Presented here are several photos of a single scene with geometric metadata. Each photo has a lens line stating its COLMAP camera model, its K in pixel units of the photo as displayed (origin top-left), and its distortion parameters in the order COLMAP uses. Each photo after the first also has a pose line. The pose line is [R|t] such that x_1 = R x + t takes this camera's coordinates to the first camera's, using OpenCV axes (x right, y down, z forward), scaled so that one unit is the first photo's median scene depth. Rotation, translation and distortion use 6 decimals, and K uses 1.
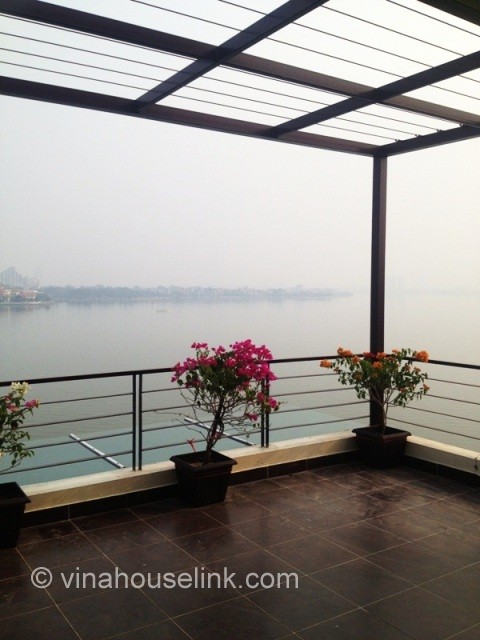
lens RADIAL K [[613.3, 0, 251.9], [0, 613.3, 306.1], [0, 0, 1]] dist [0.056091, 0.000000]
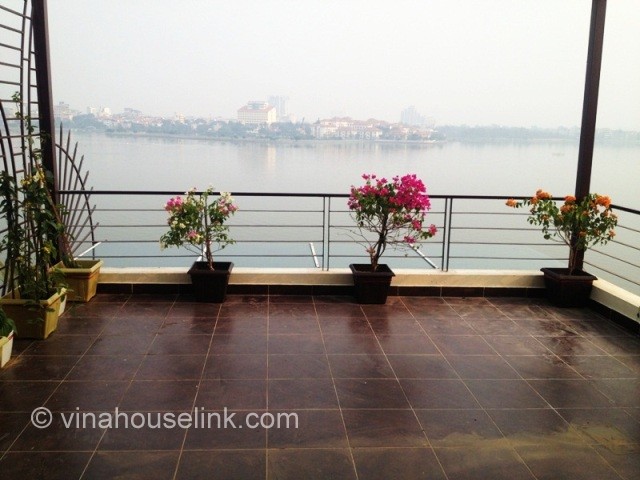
lens RADIAL K [[613.3, 0, 319.8], [0, 613.3, 243.0], [0, 0, 1]] dist [0.056091, 0.000000]
pose [[0.870219, 0.108485, -0.480572, 0.387379], [-0.032806, 0.986049, 0.163188, -0.001847], [0.491571, -0.126244, 0.861638, -0.102711]]
